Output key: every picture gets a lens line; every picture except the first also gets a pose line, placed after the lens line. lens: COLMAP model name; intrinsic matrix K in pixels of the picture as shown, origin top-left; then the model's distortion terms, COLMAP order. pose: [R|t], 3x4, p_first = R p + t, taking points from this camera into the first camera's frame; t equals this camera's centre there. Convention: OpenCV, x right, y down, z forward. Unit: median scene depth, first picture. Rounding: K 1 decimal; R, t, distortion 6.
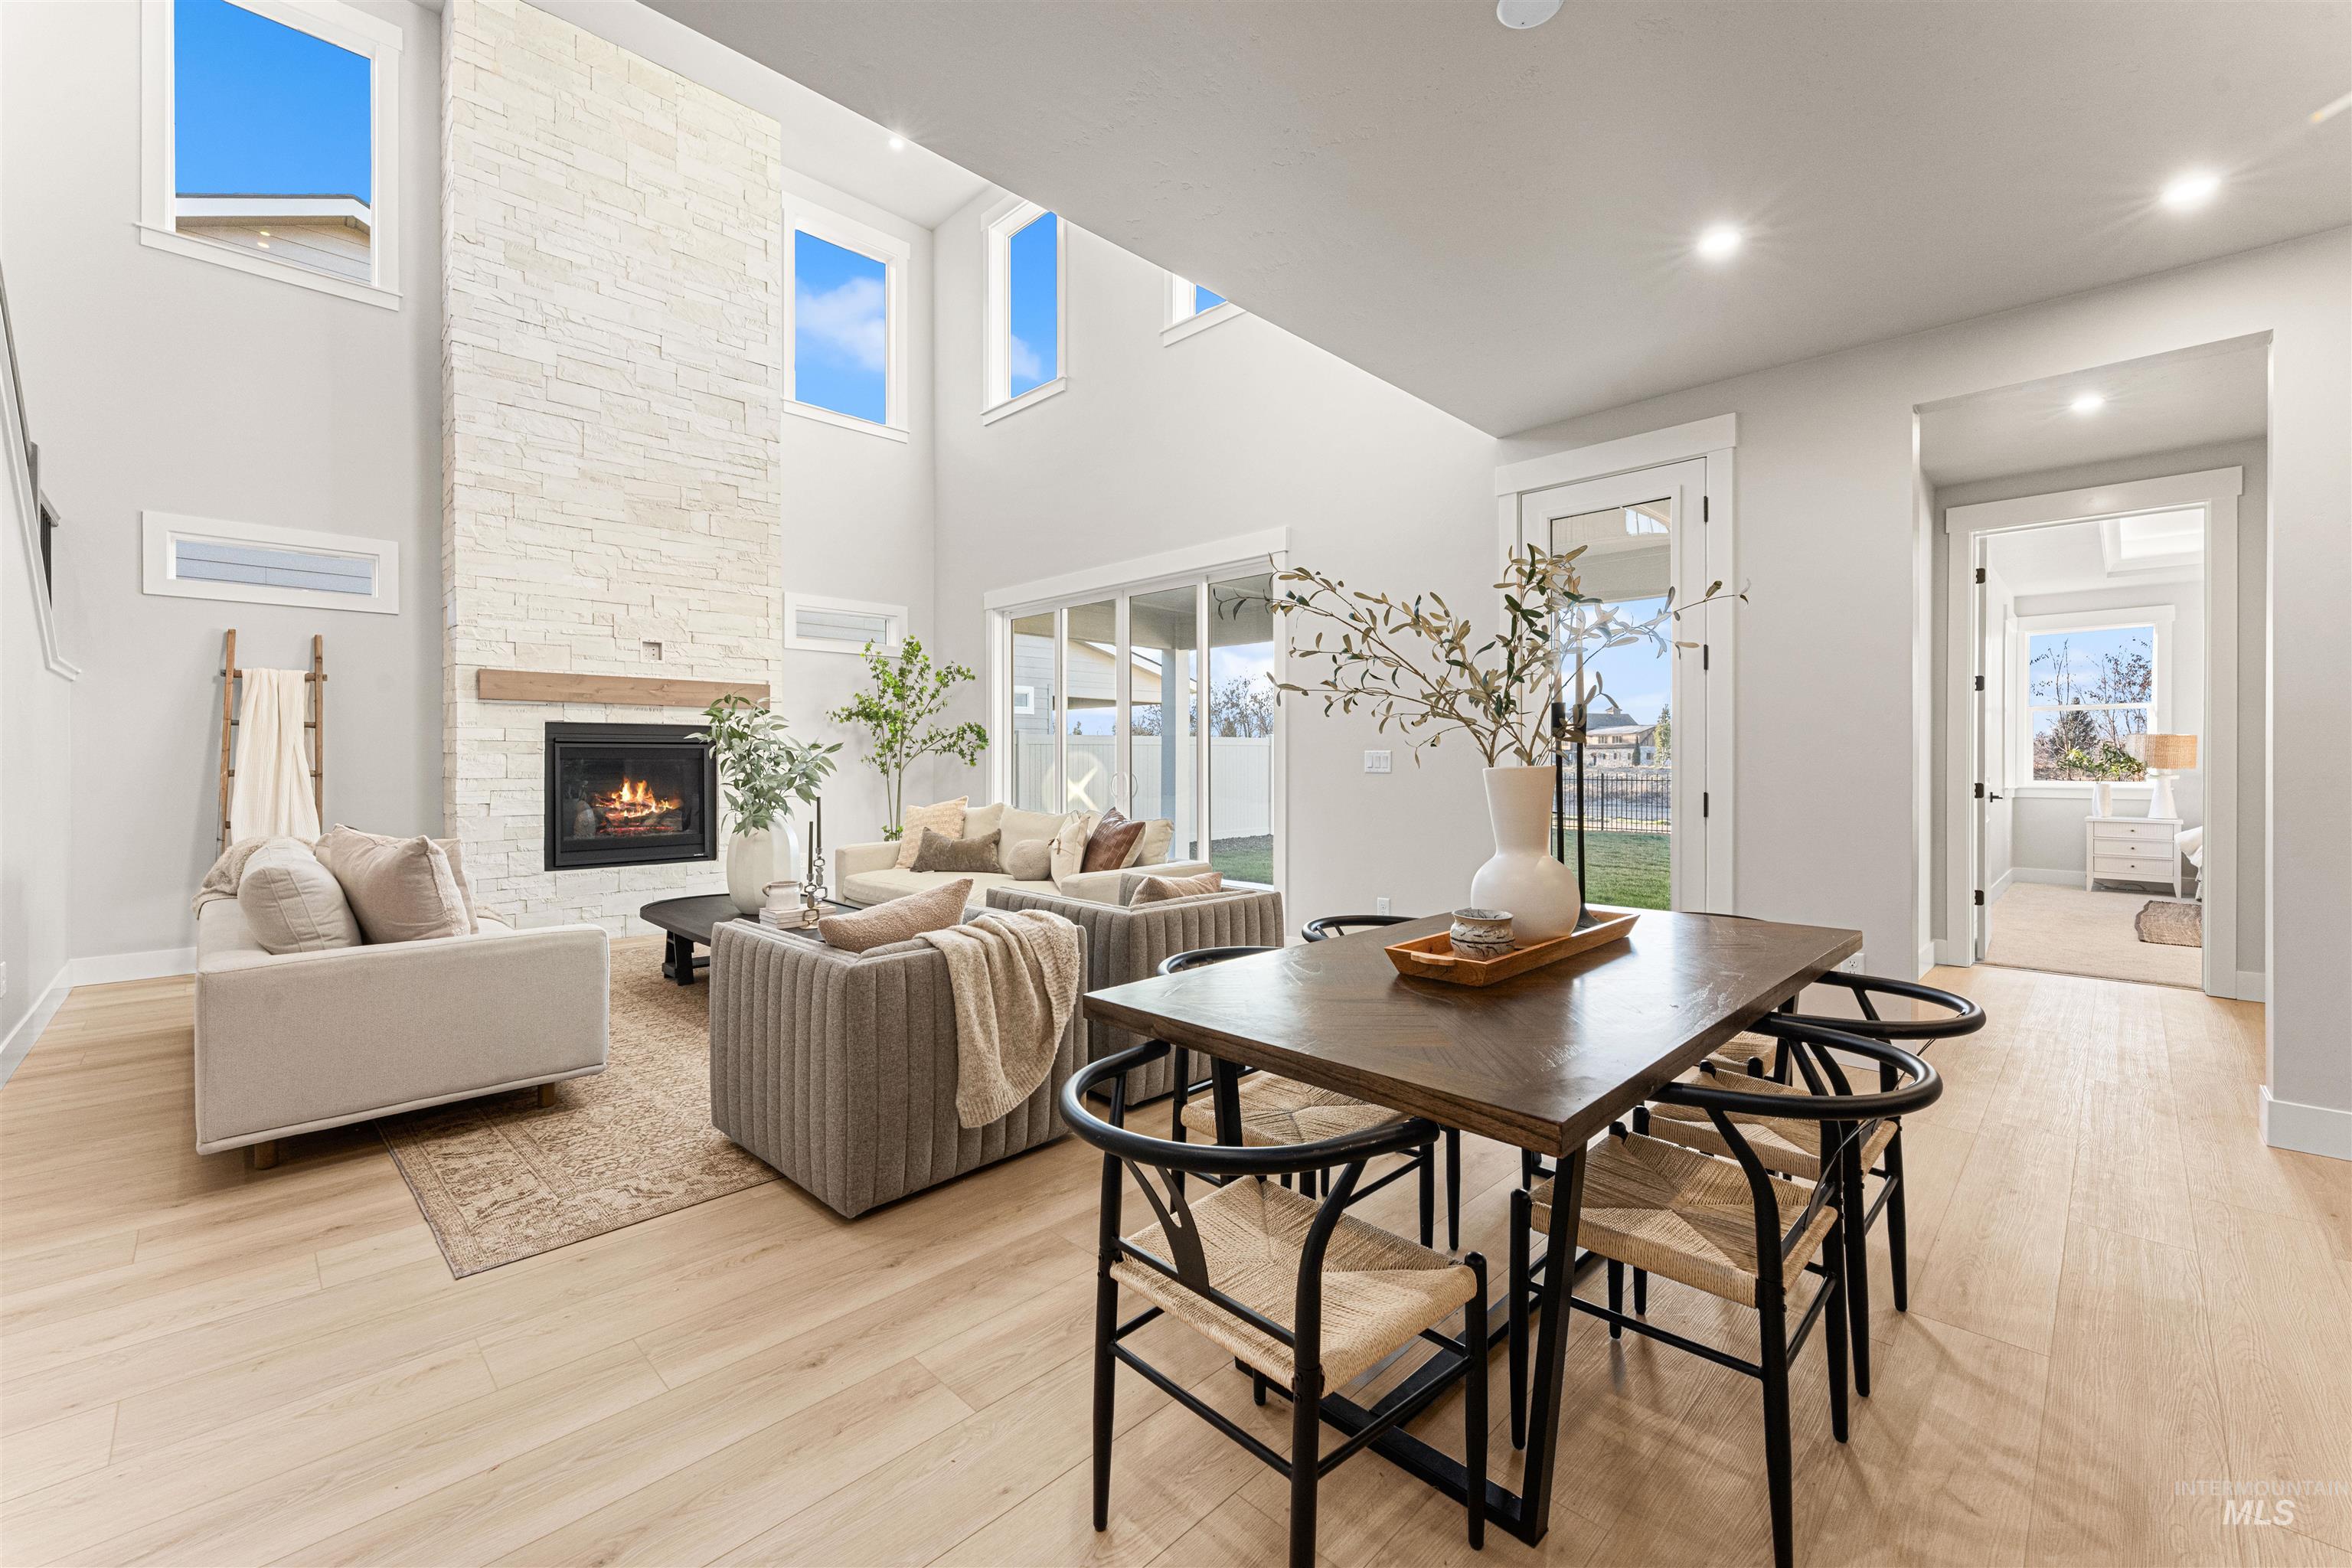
lens RADIAL K [[953.3, 0, 1175.0], [0, 953.3, 766.3], [0, 0, 1]] dist [-0.000598, 0.000298]
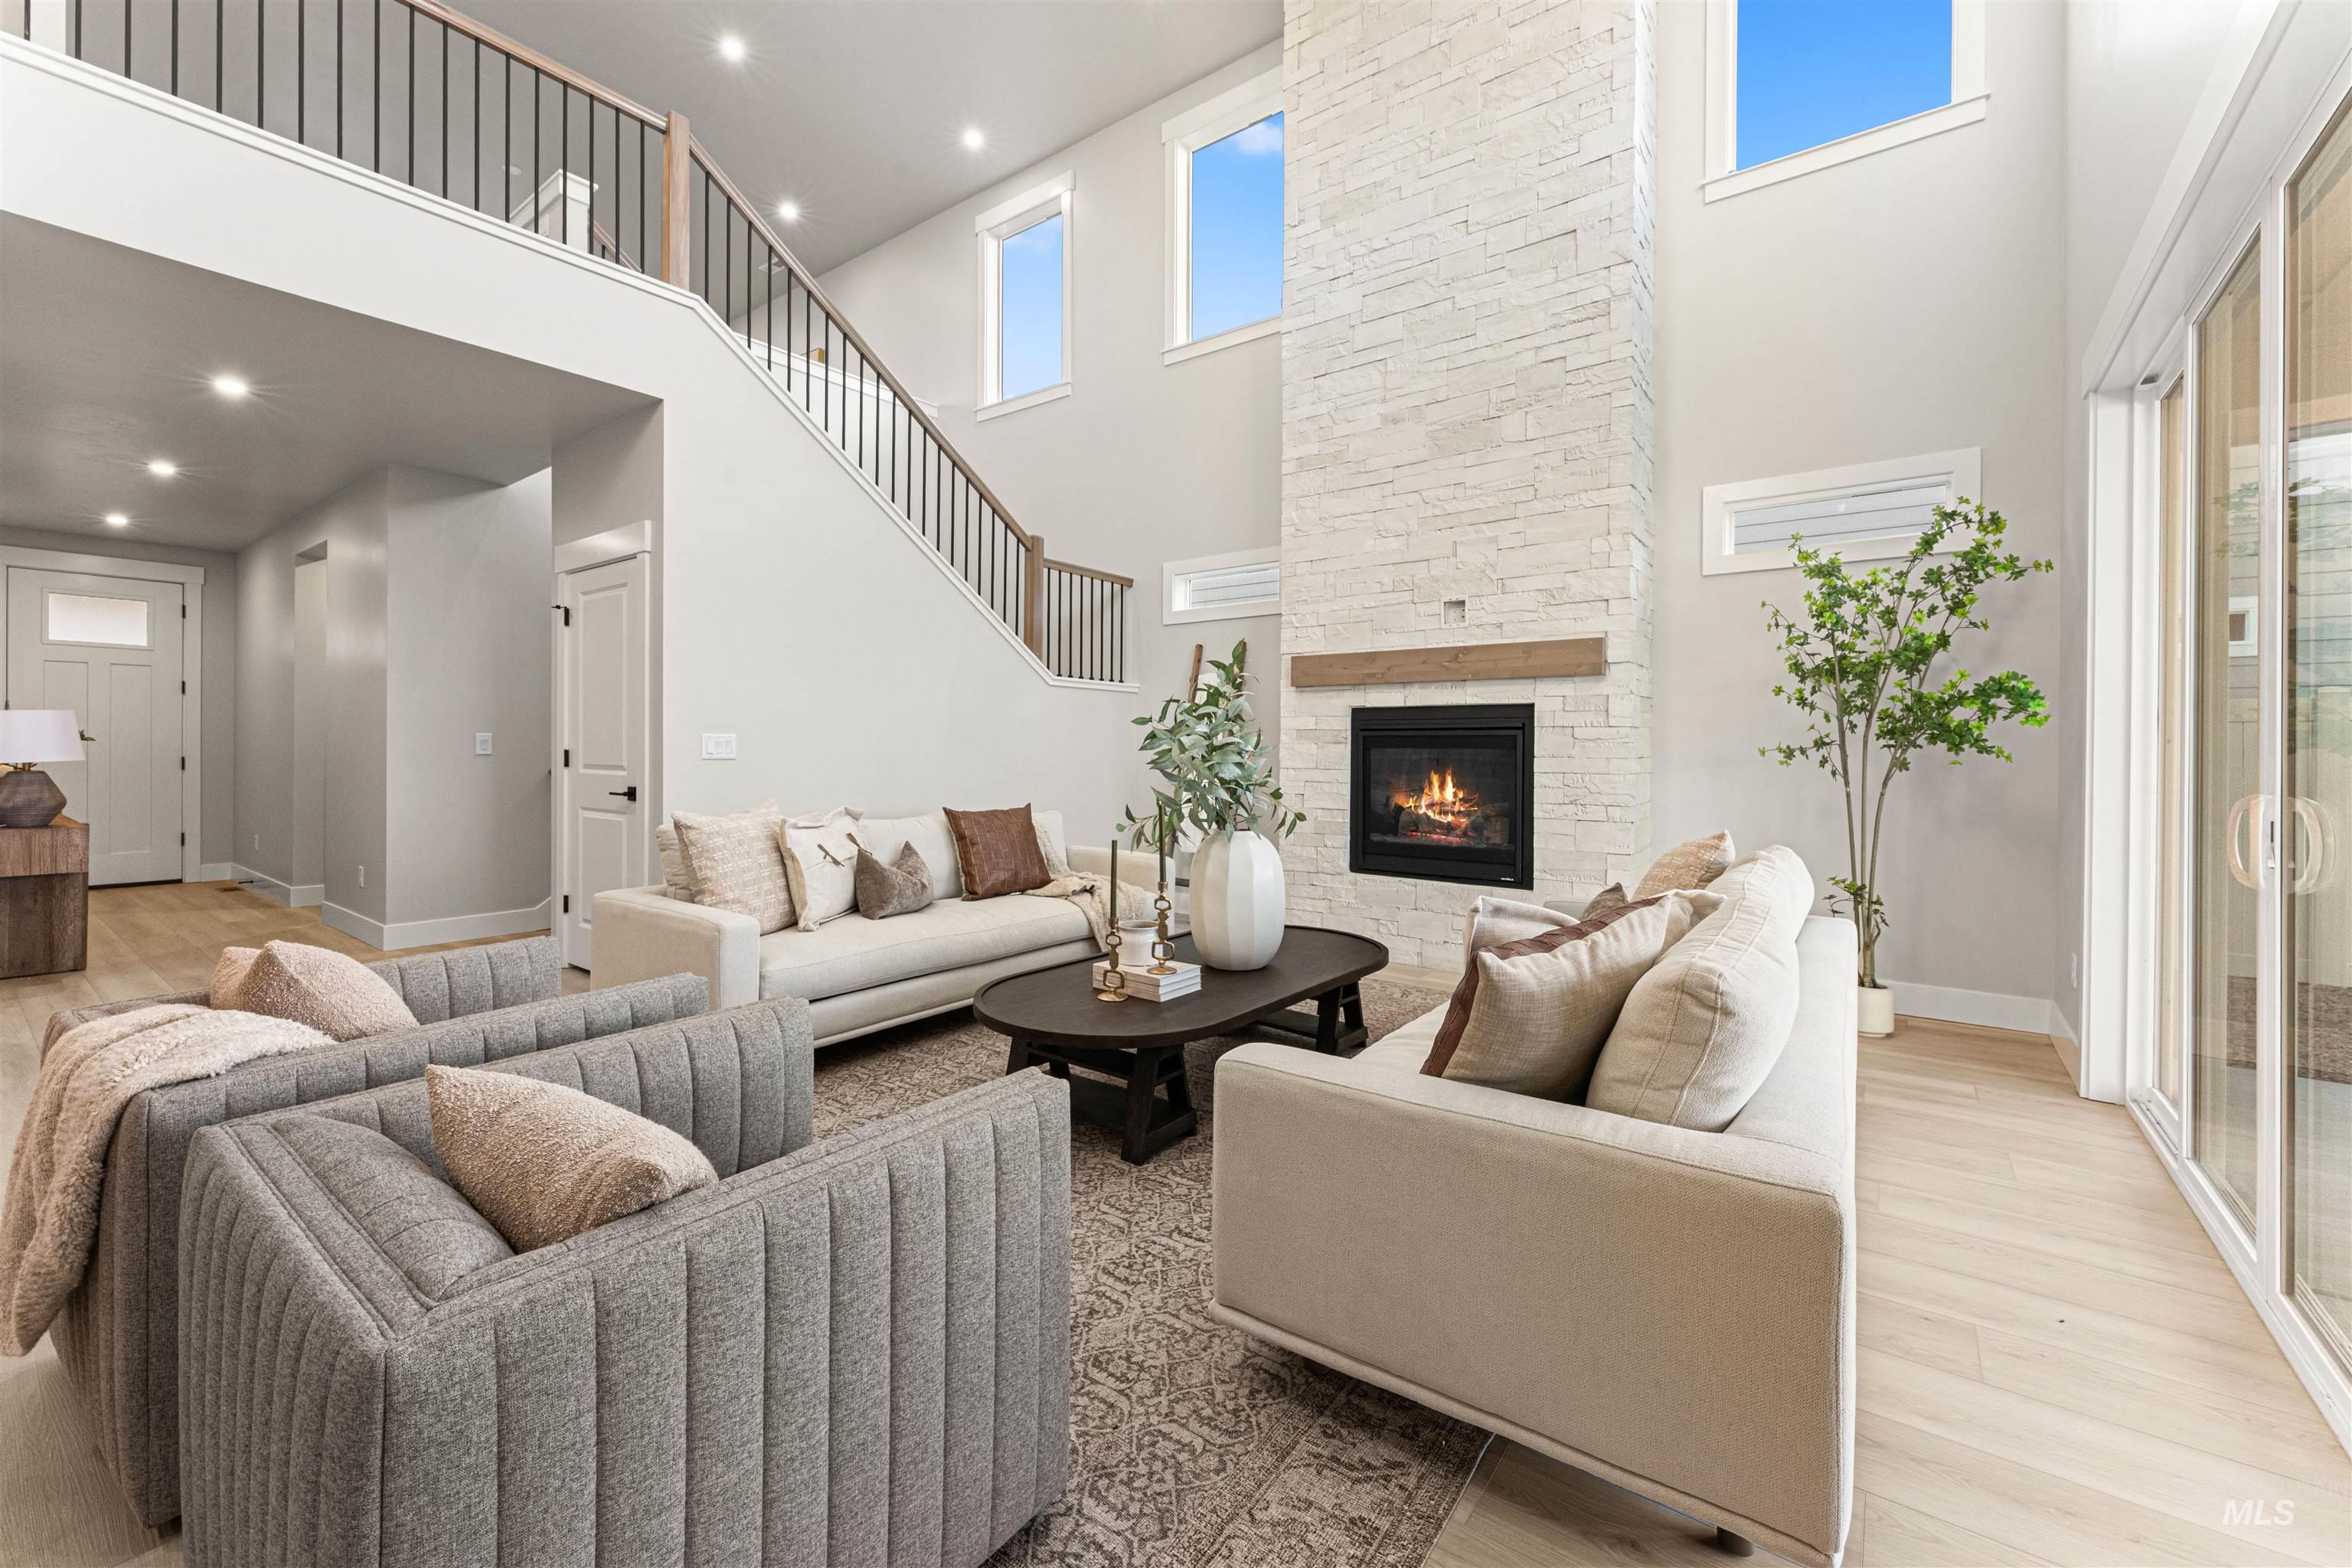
lens RADIAL K [[953.3, 0, 1171.0], [0, 953.3, 753.0], [0, 0, 1]] dist [-0.000598, 0.000298]
pose [[0.135700, 0.005999, -0.990732, 0.210324], [-0.012955, 0.999907, 0.004280, -0.005282], [0.990665, 0.012255, 0.135765, 0.689927]]
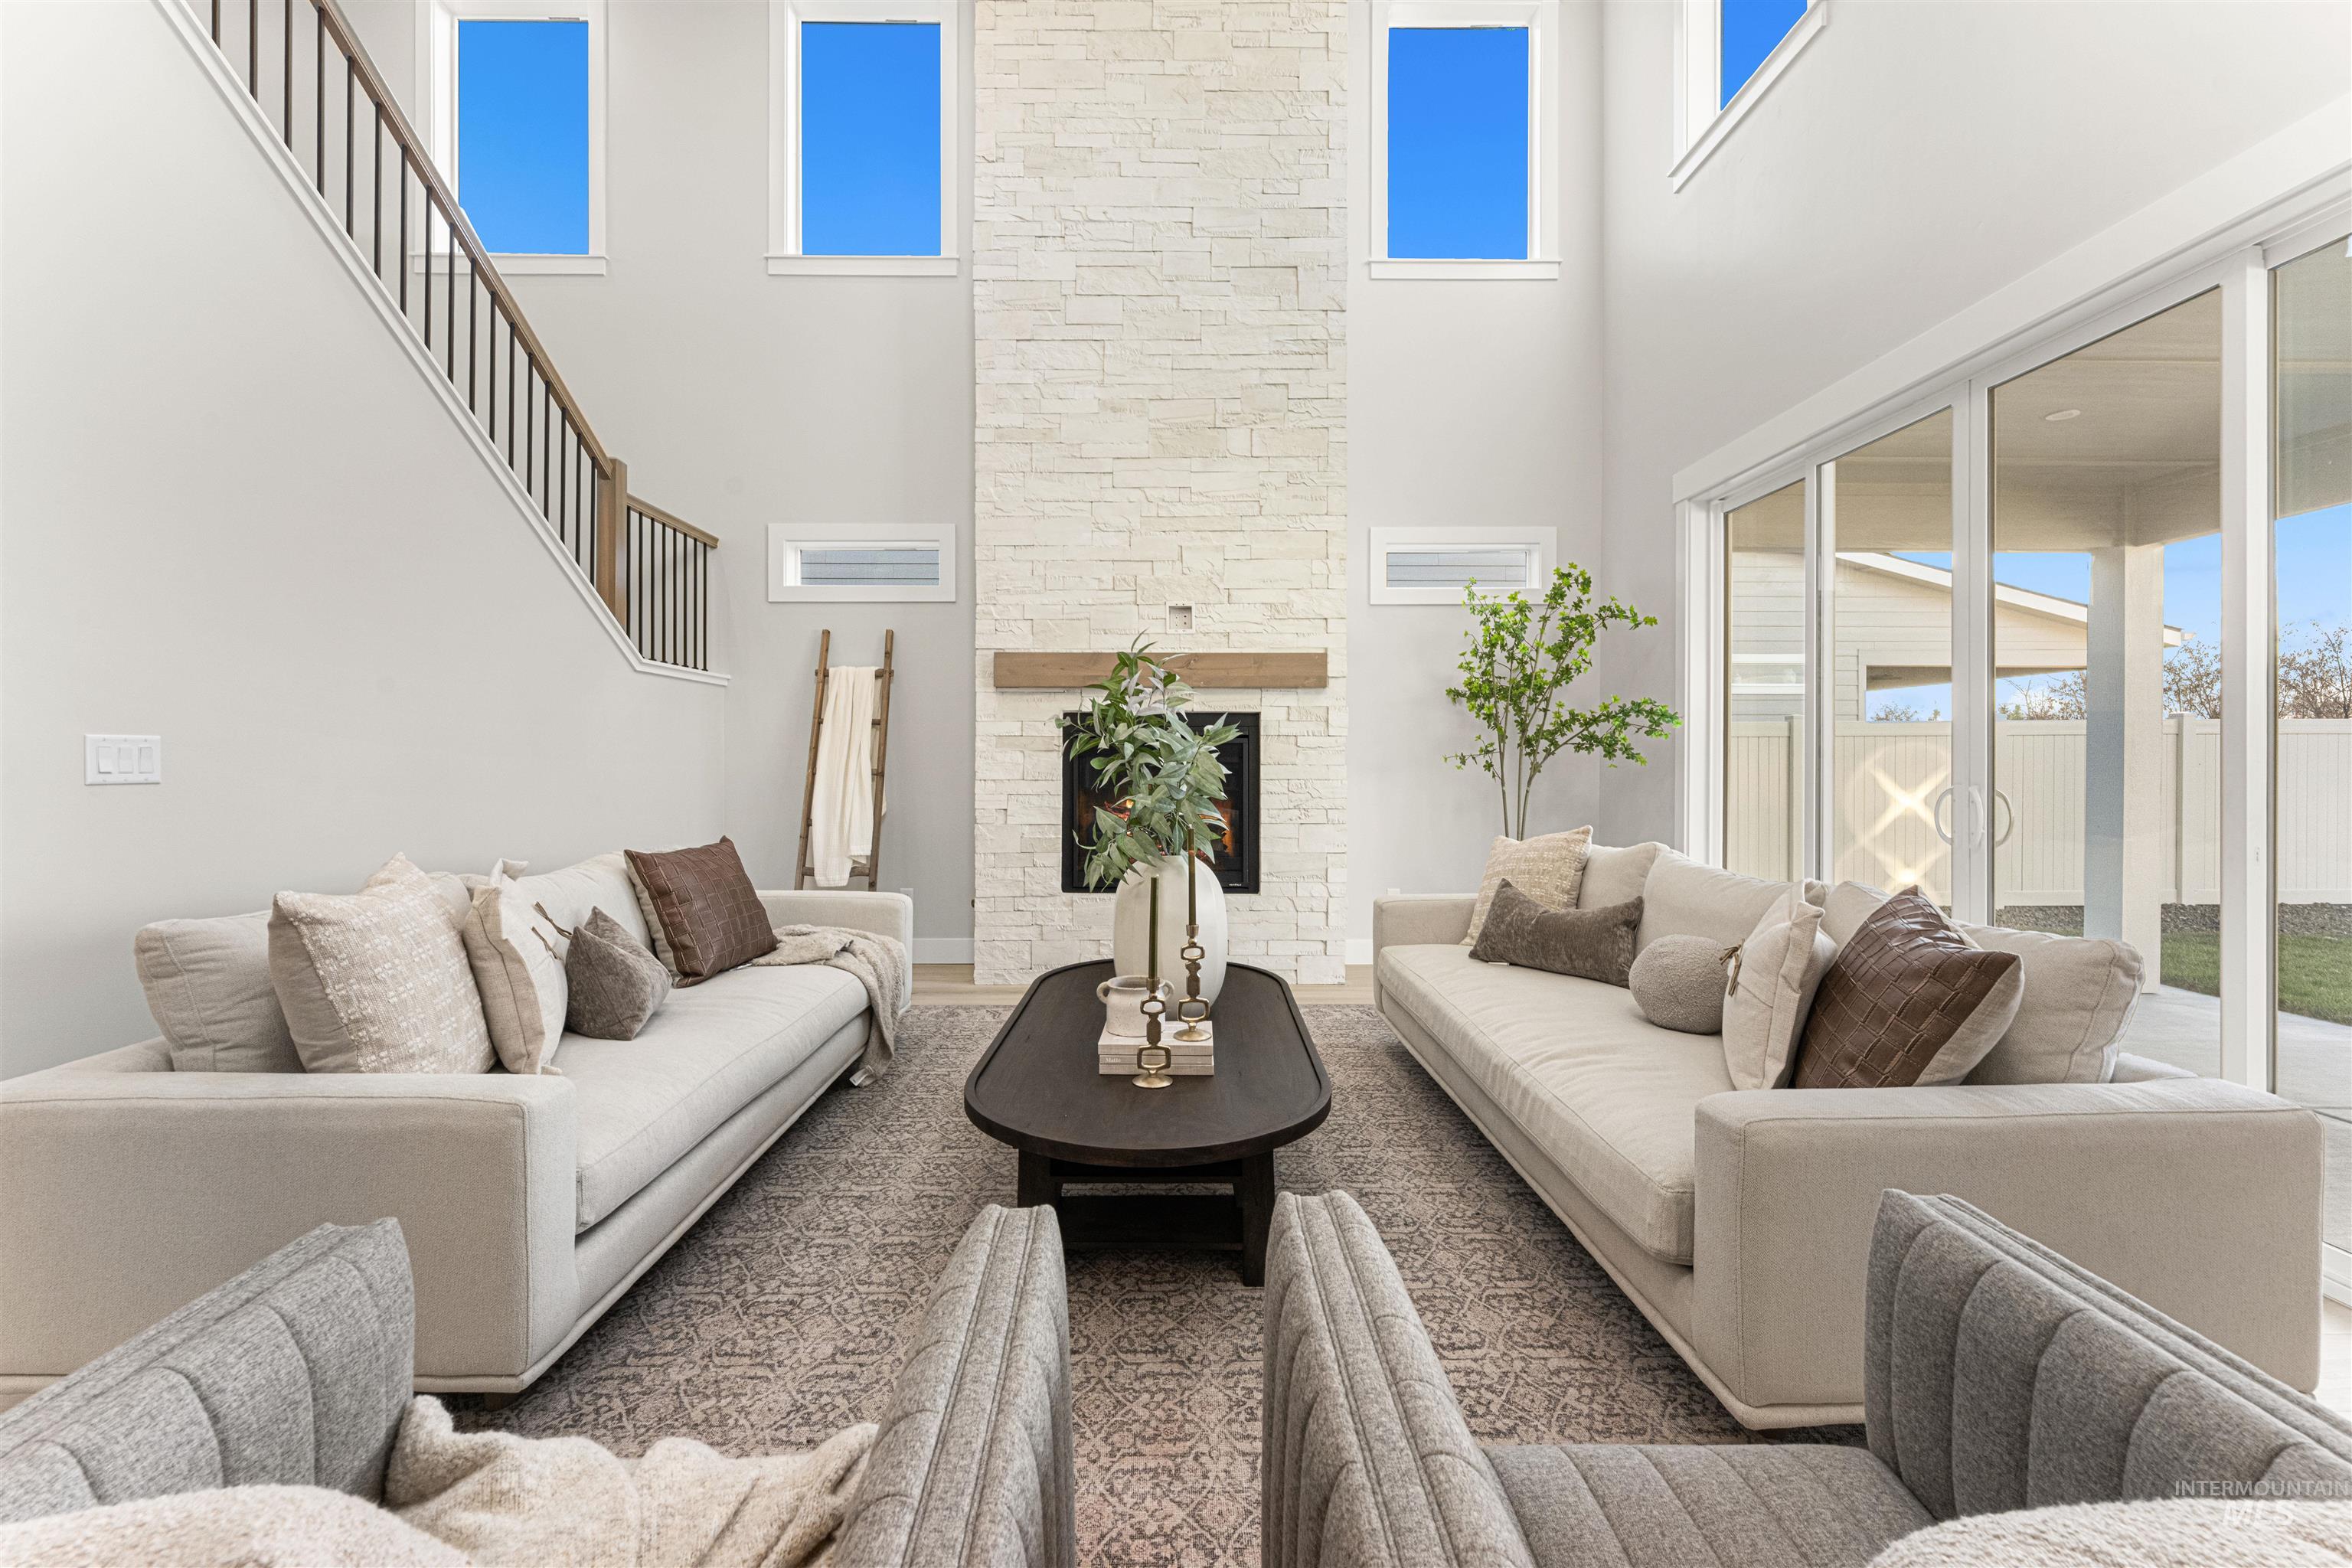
lens RADIAL K [[953.3, 0, 1179.1], [0, 953.3, 762.0], [0, 0, 1]] dist [-0.000598, 0.000298]
pose [[0.715471, 0.003589, -0.698633, -0.007999], [-0.006184, 0.999980, -0.001195, -0.003148], [0.698615, 0.005175, 0.715479, 0.464512]]
